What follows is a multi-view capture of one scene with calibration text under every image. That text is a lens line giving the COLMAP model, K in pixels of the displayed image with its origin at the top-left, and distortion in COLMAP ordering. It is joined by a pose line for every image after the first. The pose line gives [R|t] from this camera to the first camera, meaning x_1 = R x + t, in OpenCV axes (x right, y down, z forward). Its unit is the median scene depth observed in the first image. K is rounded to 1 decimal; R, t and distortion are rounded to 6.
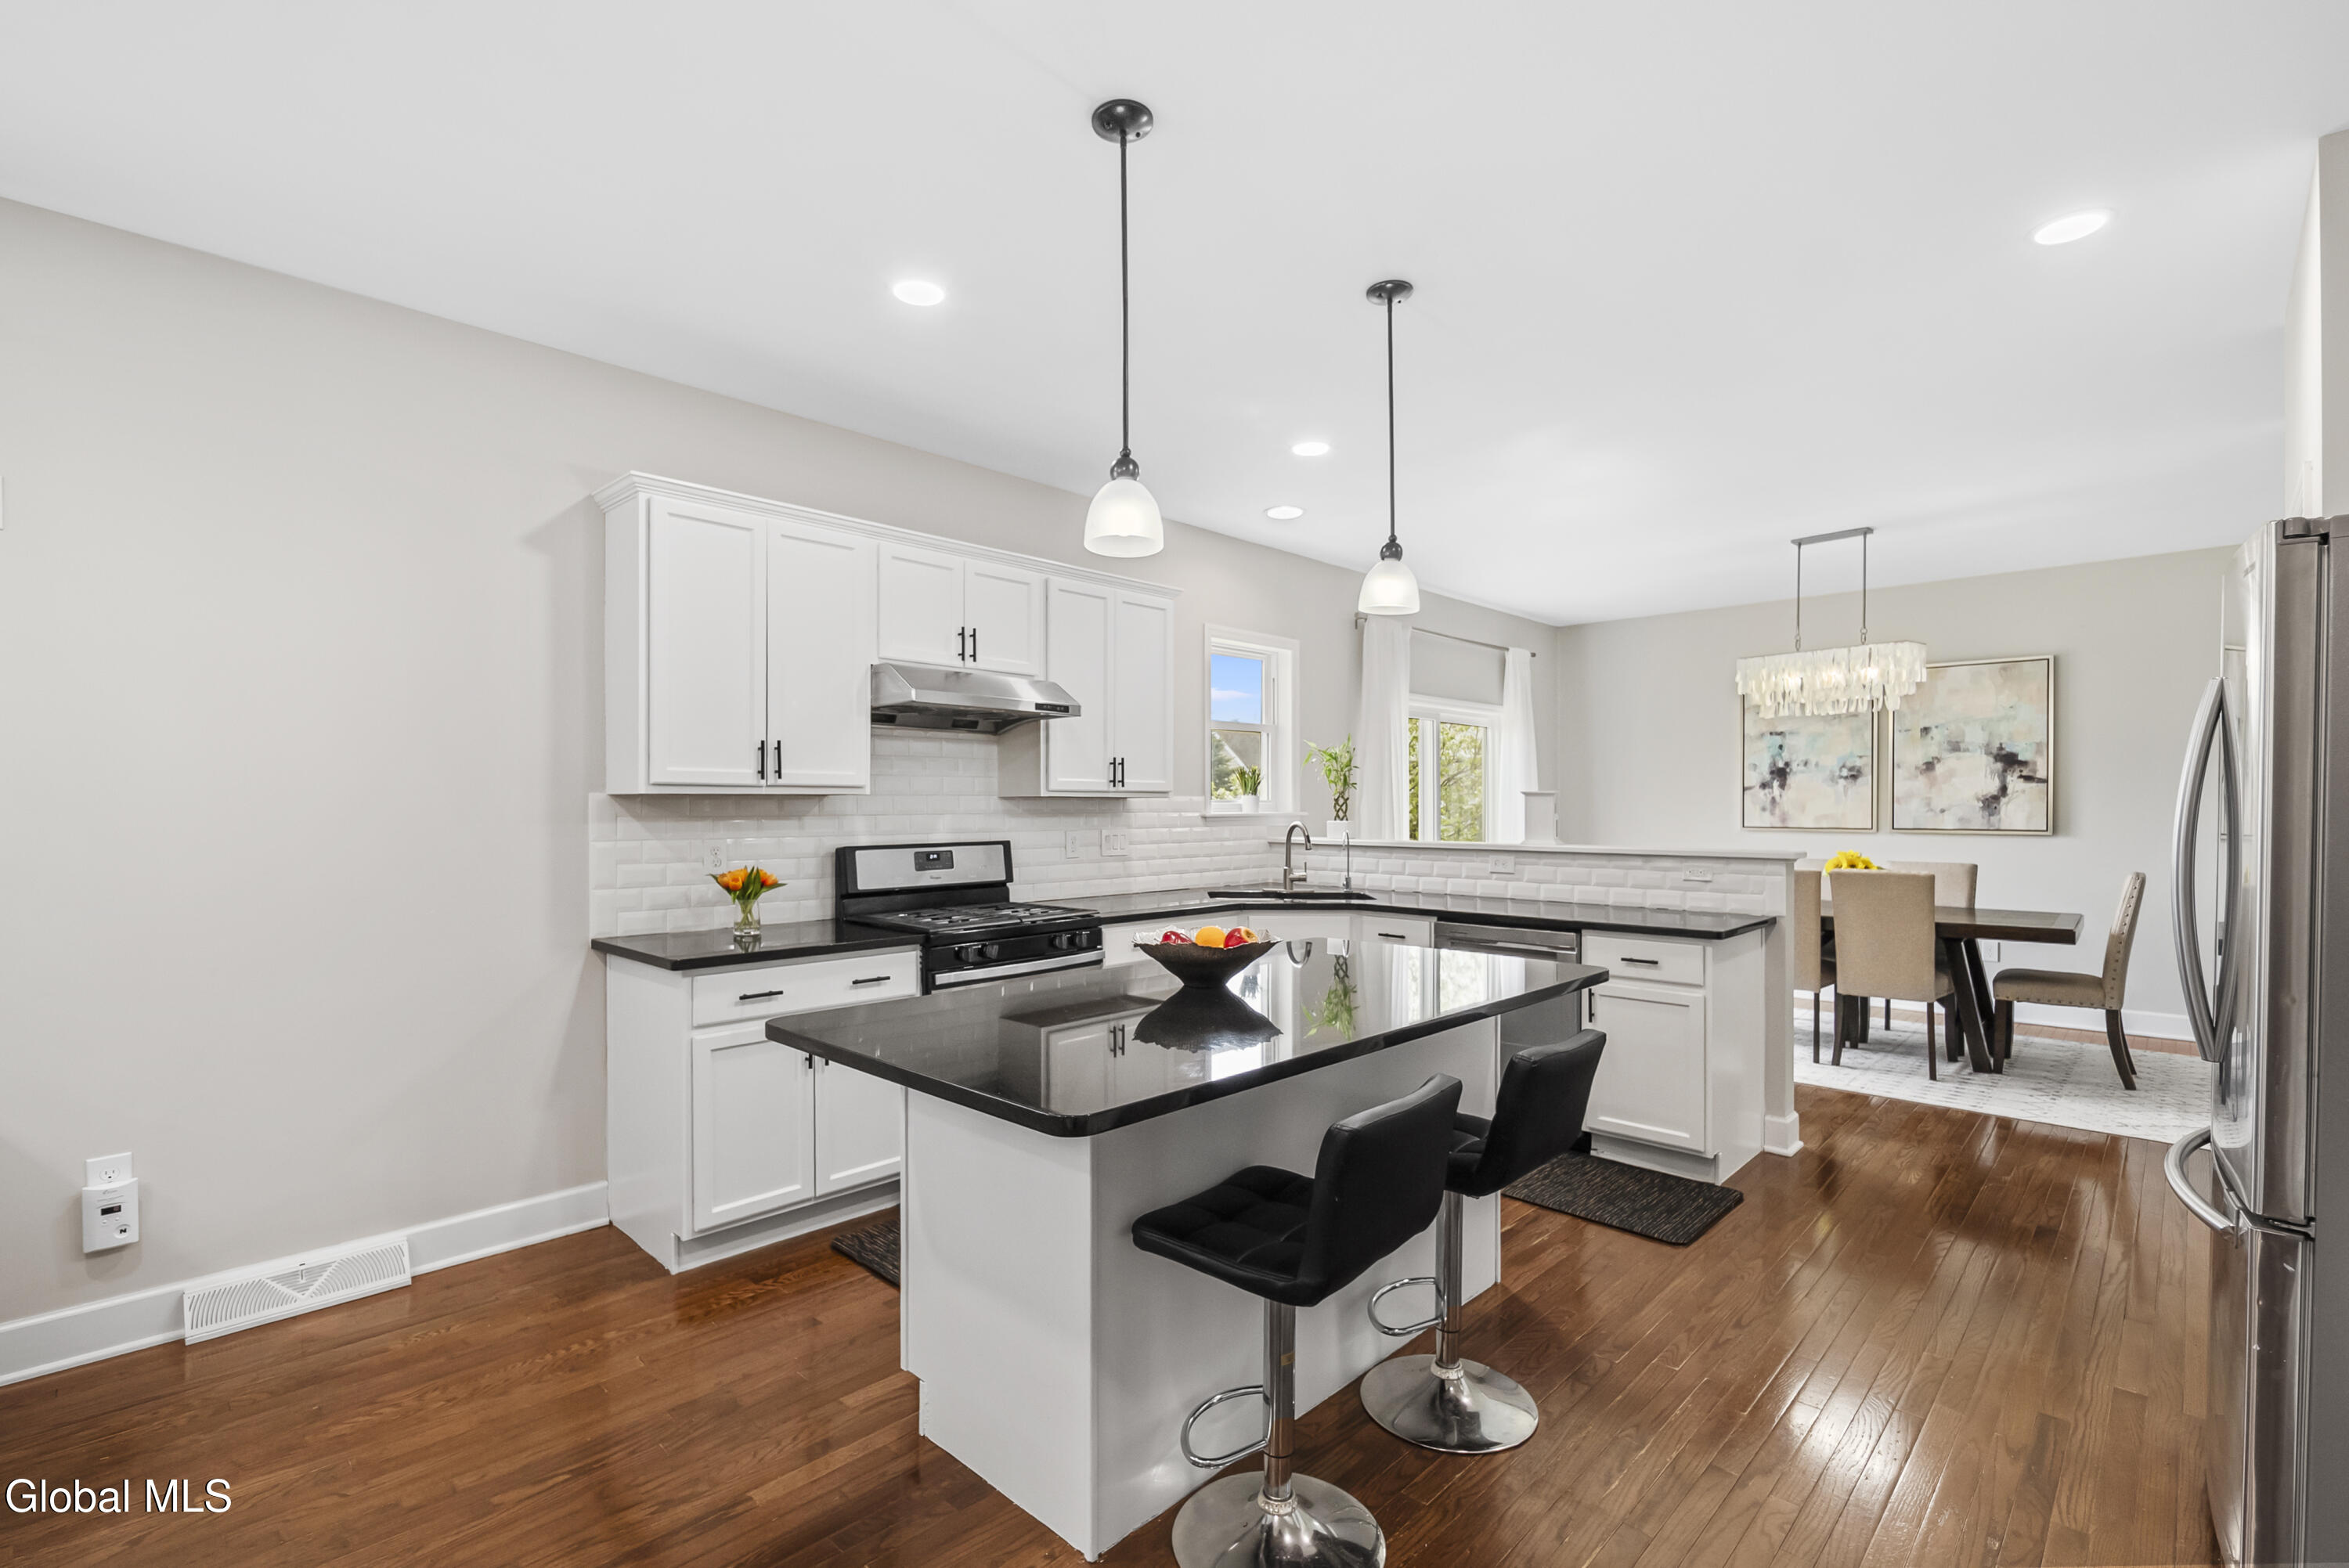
lens RADIAL K [[1041.1, 0, 1176.0], [0, 1041.1, 815.2], [0, 0, 1]] dist [0.001741, -0.000443]
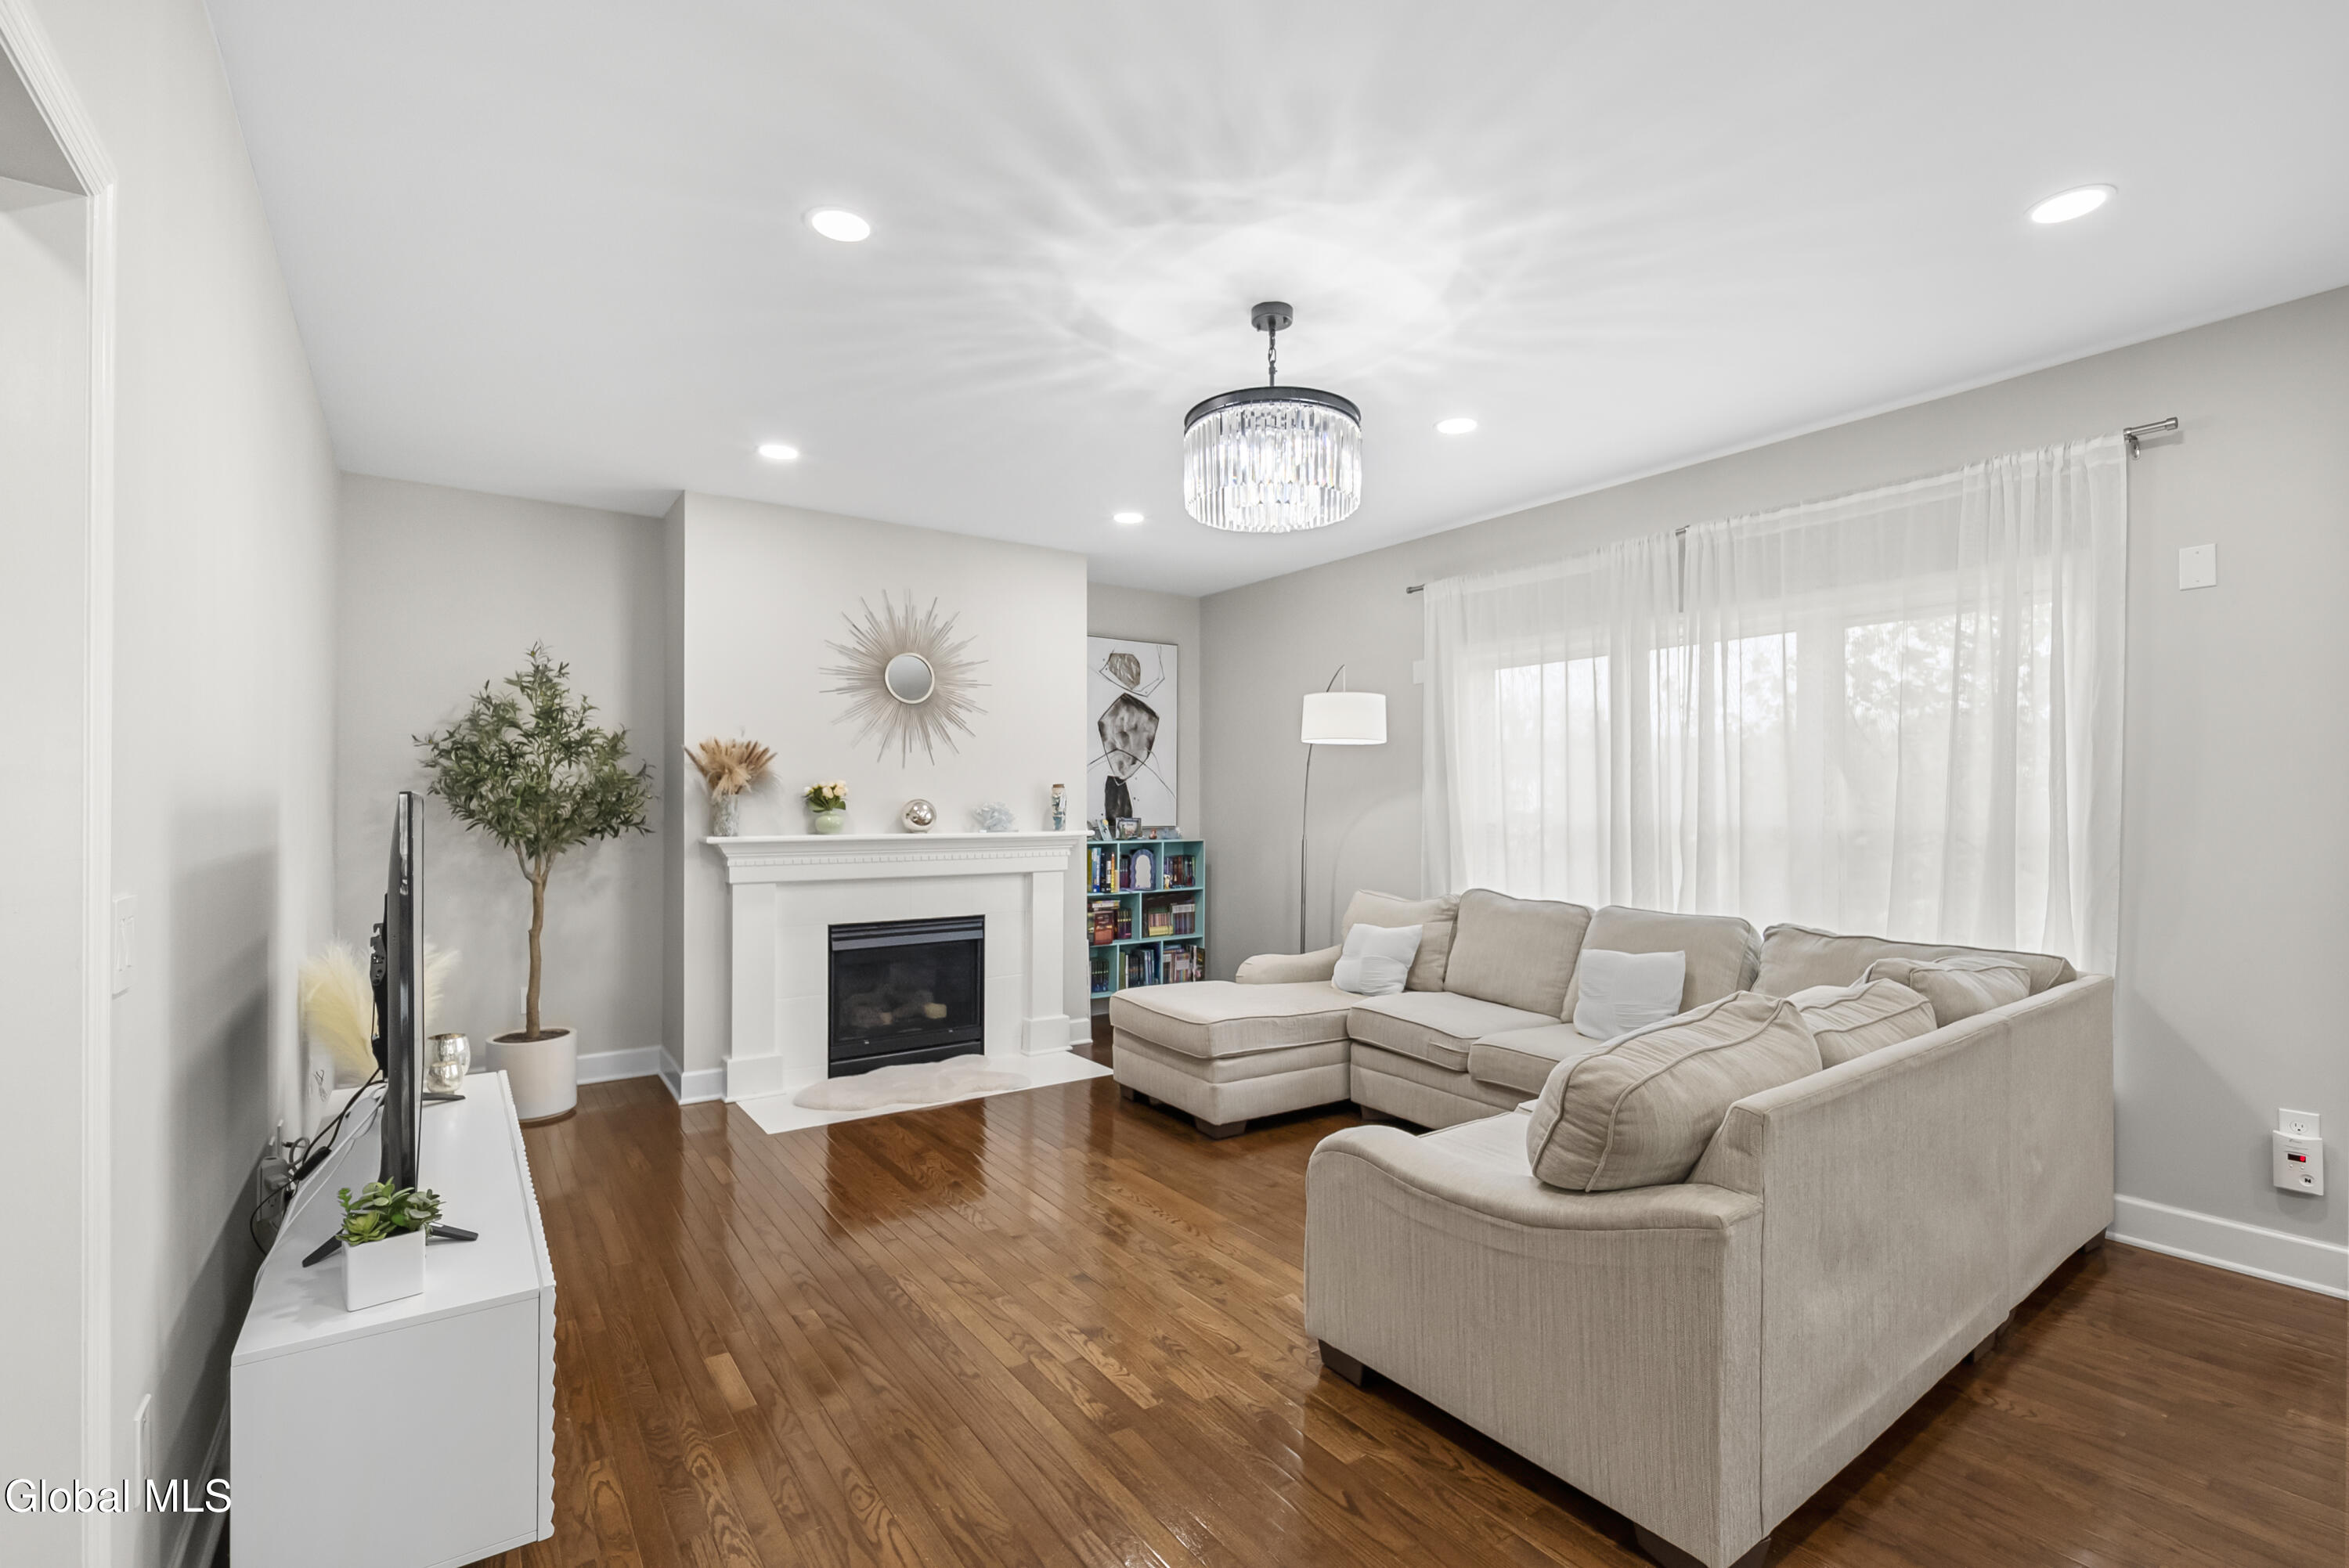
lens RADIAL K [[1035.9, 0, 1181.2], [0, 1035.9, 798.3], [0, 0, 1]] dist [0.000254, -0.000516]
pose [[-0.178188, -0.003483, -0.983990, 0.154745], [-0.009756, 0.999951, -0.001773, -0.001112], [0.983948, 0.009283, -0.178213, -0.003215]]
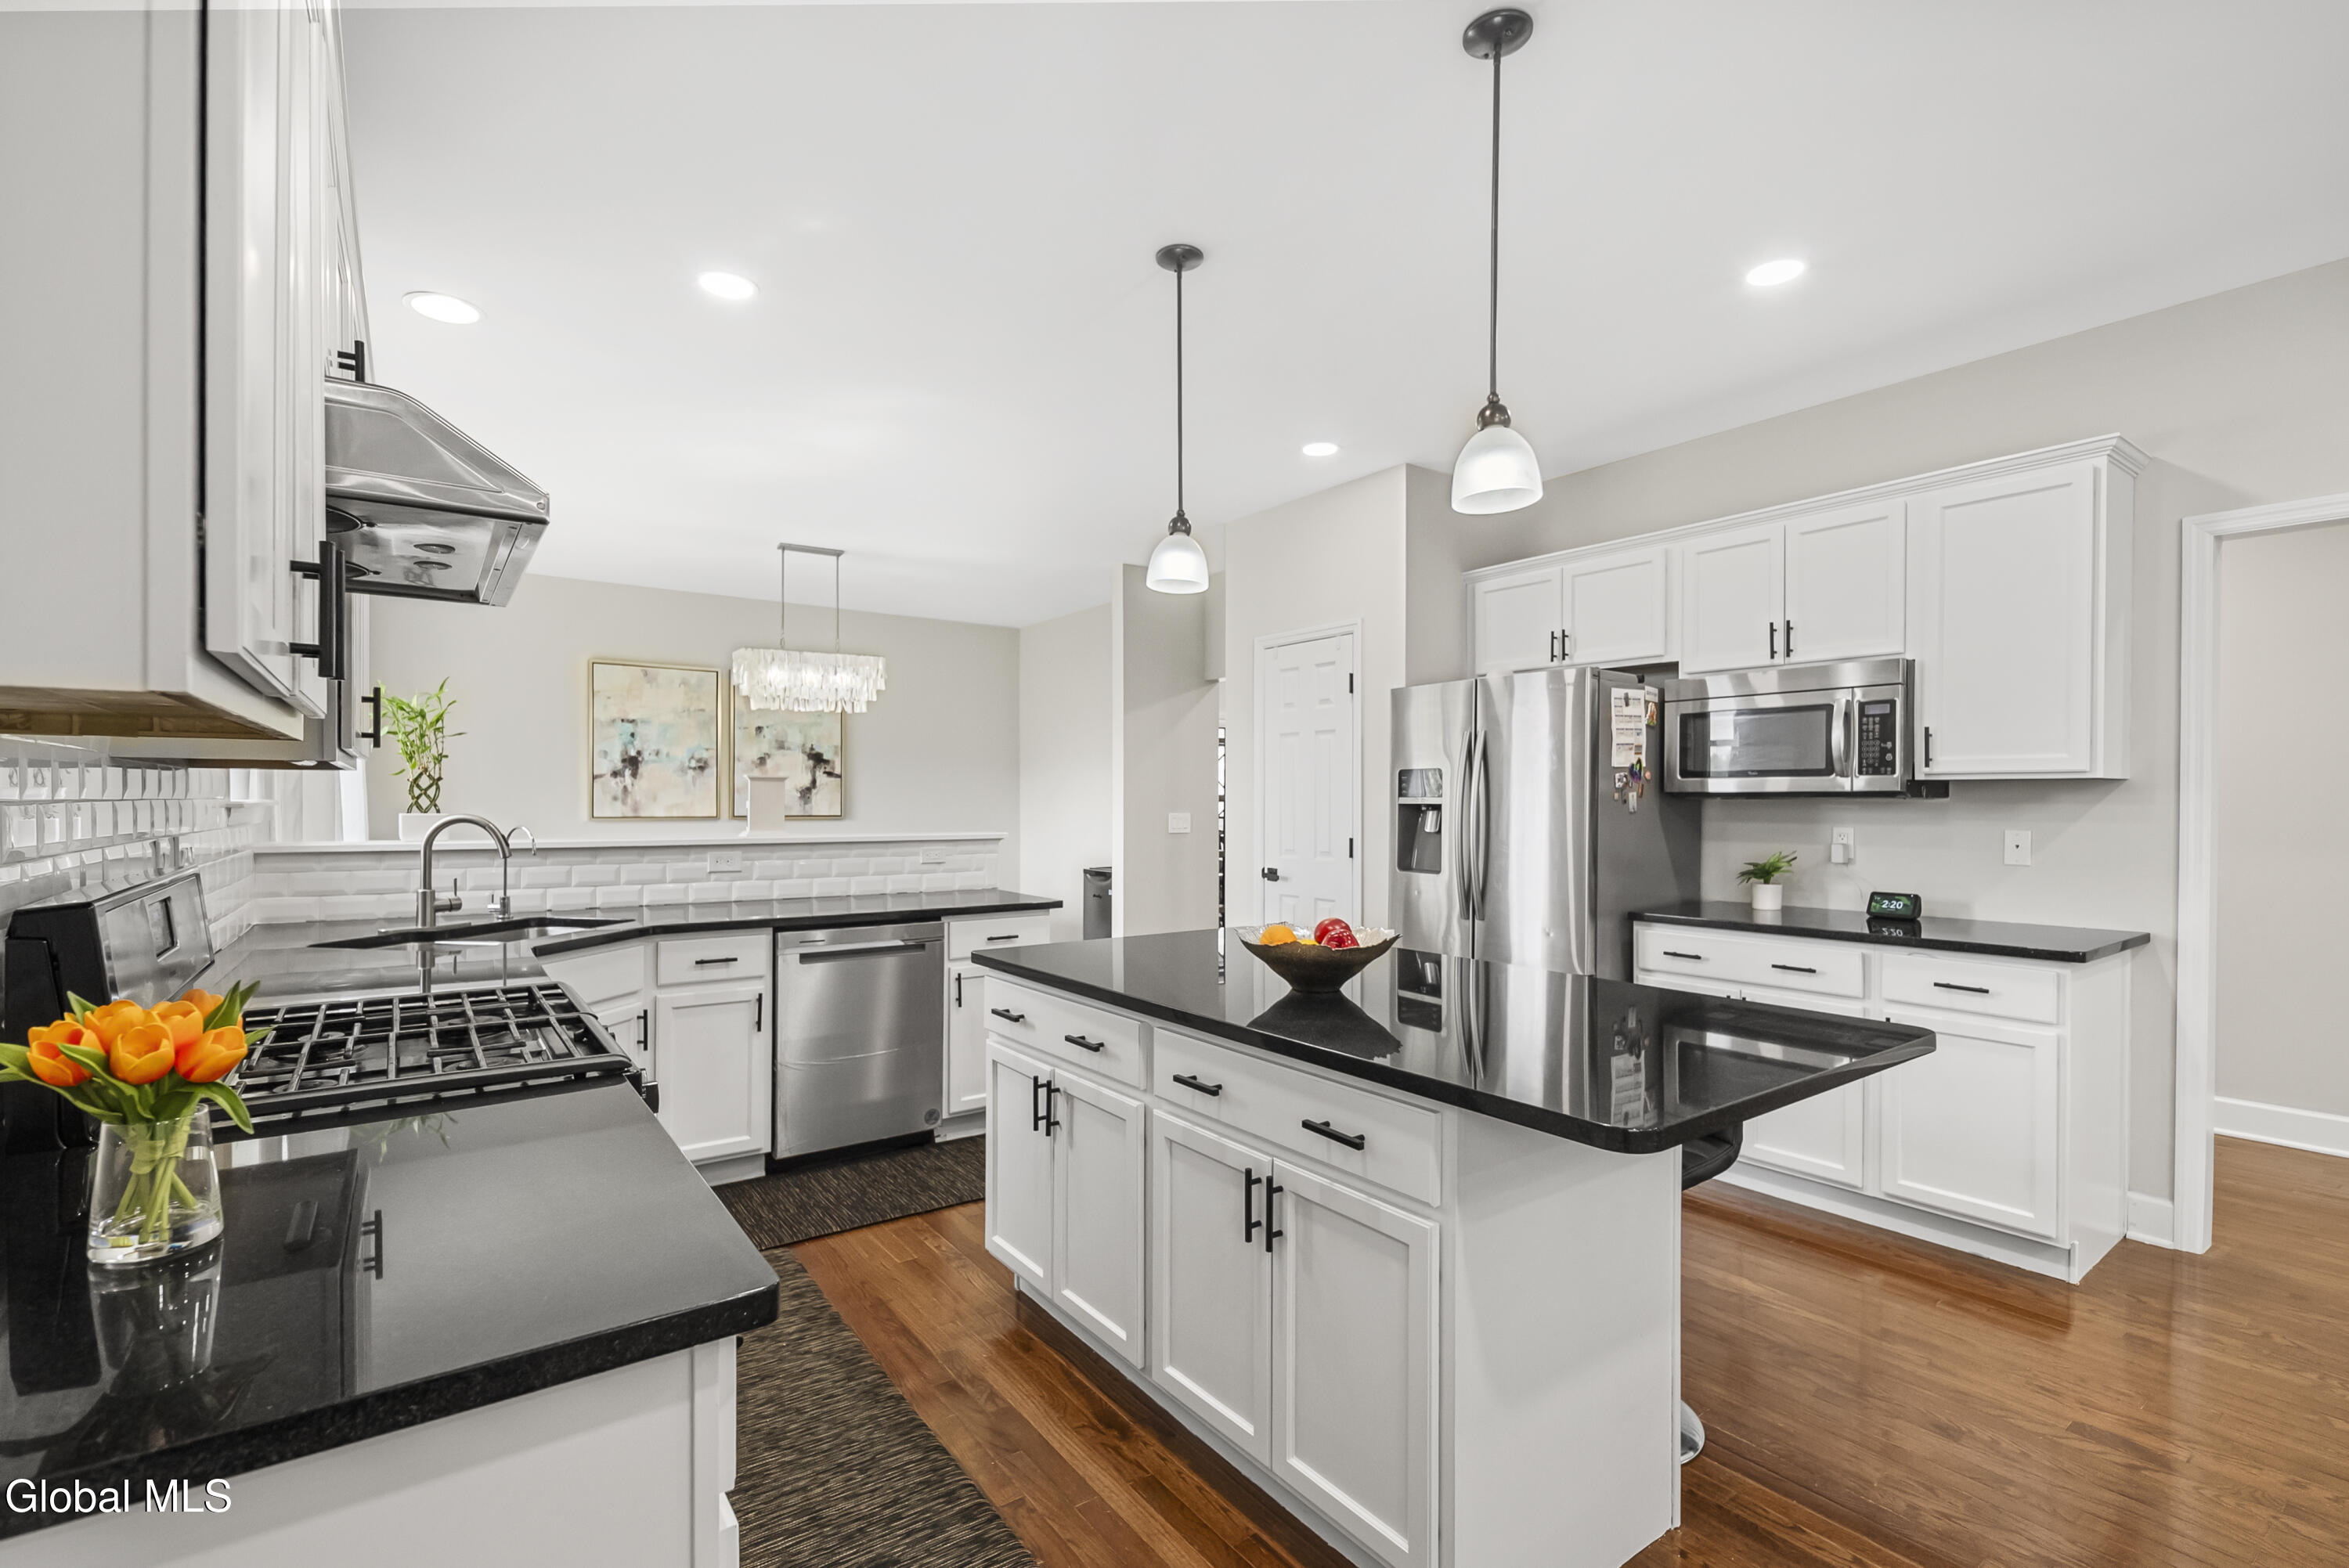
lens RADIAL K [[1037.0, 0, 1170.9], [0, 1037.0, 803.5], [0, 0, 1]] dist [0.021116, -0.000009]
pose [[0.177541, -0.001804, 0.984112, -0.416762], [0.006580, 0.999978, 0.000646, 0.002036], [-0.984091, 0.006361, 0.177549, 0.466377]]
